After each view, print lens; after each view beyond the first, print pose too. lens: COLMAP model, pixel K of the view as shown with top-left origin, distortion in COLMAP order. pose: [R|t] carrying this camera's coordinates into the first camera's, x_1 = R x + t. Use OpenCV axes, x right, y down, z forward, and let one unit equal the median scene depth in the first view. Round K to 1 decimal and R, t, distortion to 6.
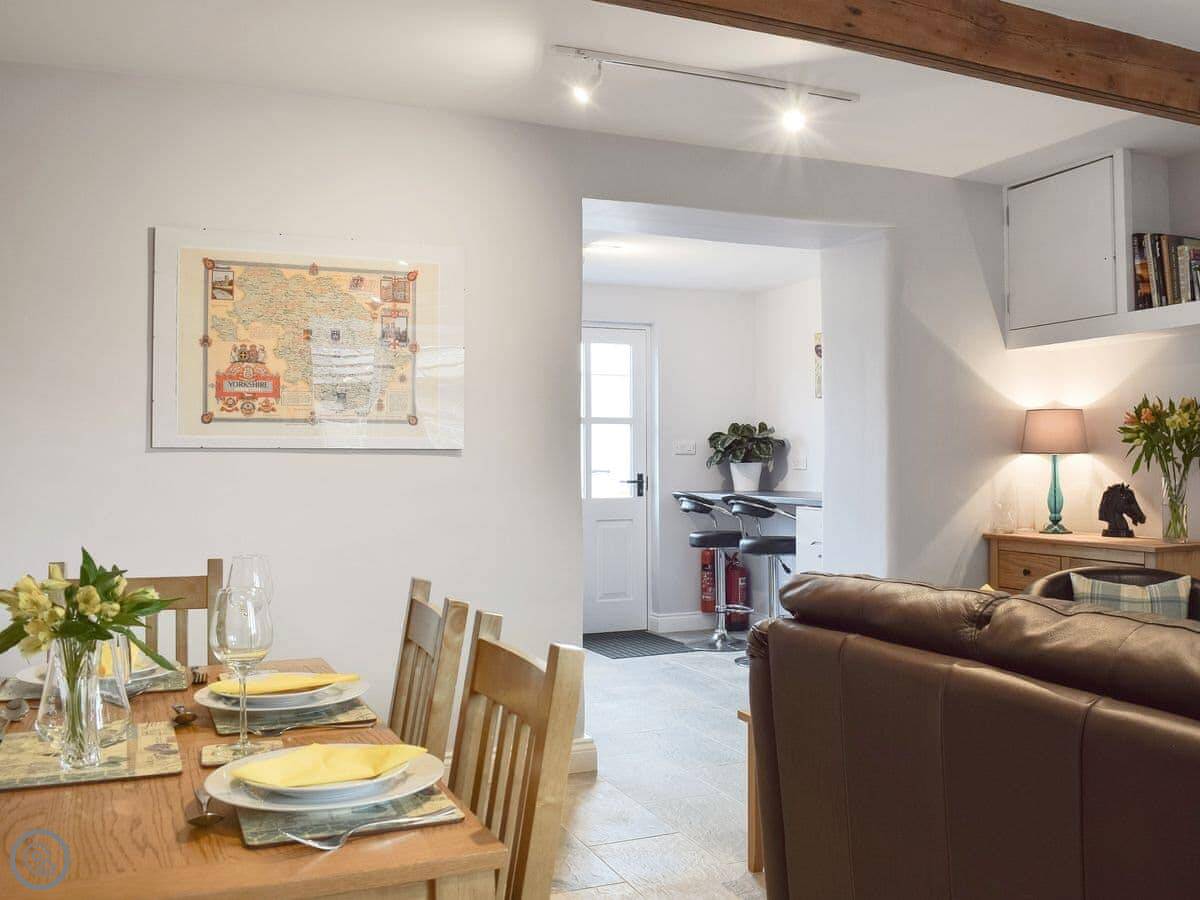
lens RADIAL K [[1122.8, 0, 638.1], [0, 1122.8, 454.9], [0, 0, 1]] dist [-0.080013, 0.013387]
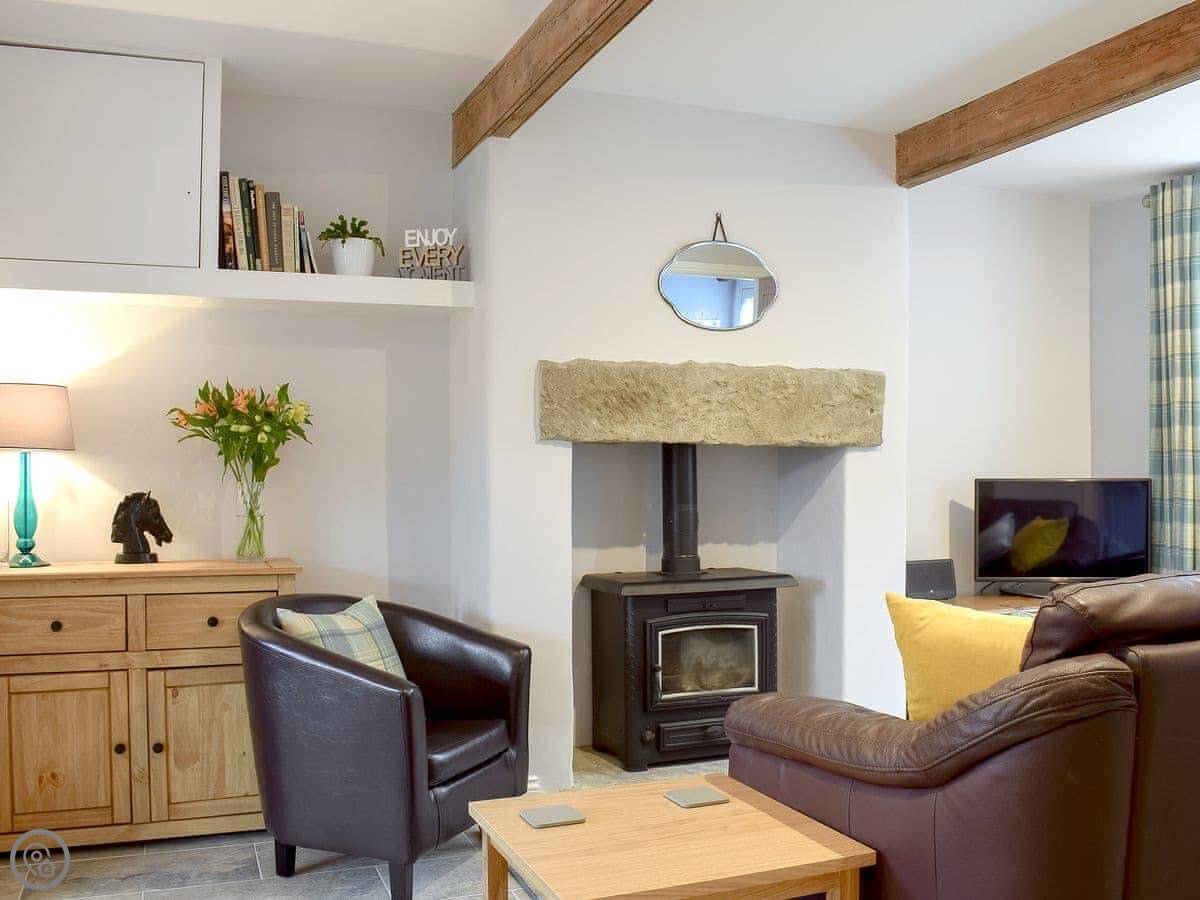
lens RADIAL K [[1122.8, 0, 638.1], [0, 1122.8, 454.9], [0, 0, 1]] dist [-0.080013, 0.013387]
pose [[0.028685, 0.021068, 0.999366, -0.316177], [-0.004819, 0.999769, -0.020938, 0.015704], [-0.999577, -0.004215, 0.028780, 0.666496]]
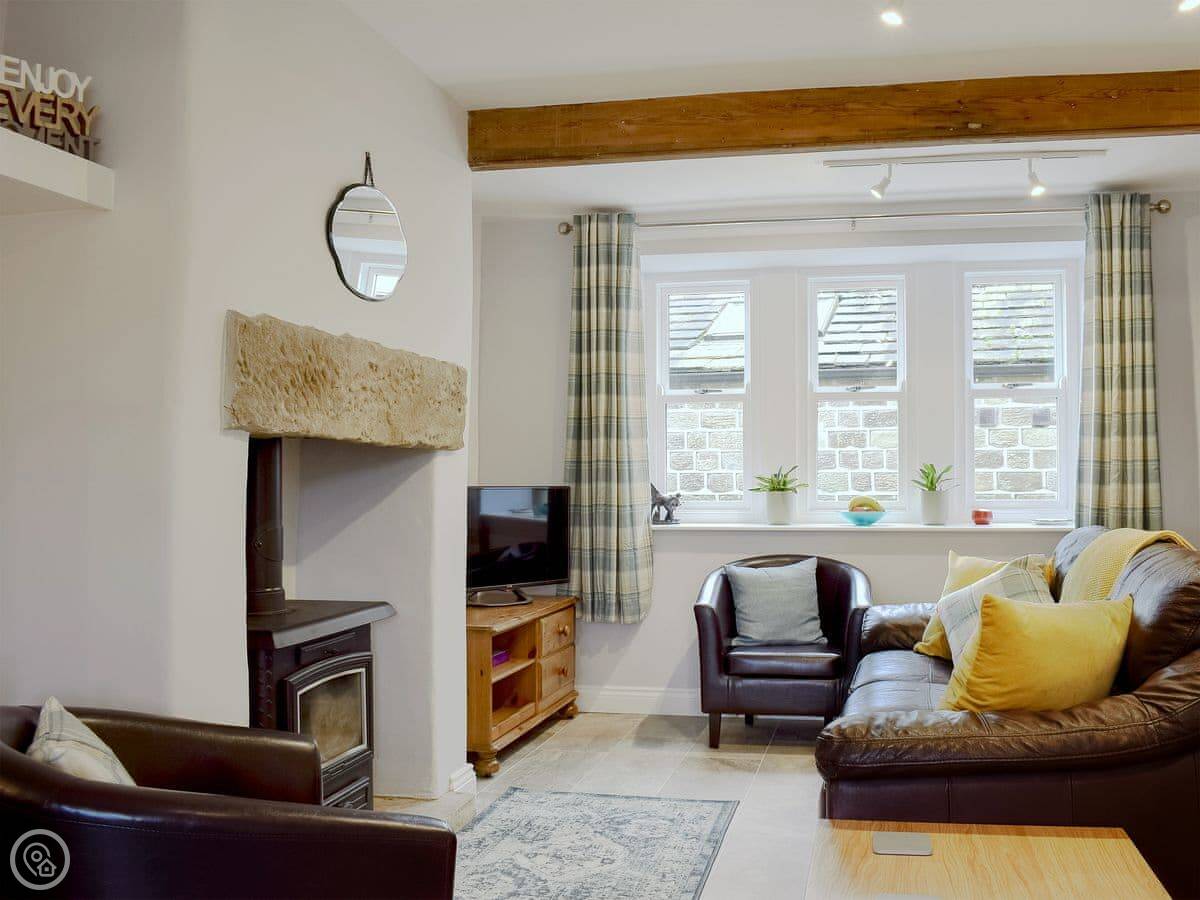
lens RADIAL K [[1093.8, 0, 690.1], [0, 1093.8, 455.5], [0, 0, 1]] dist [-0.095862, 0.020781]
pose [[-0.826572, 0.018180, 0.562537, 0.014091], [0.000631, 0.999507, -0.031375, 0.017587], [-0.562831, -0.025579, -0.826176, 1.060945]]
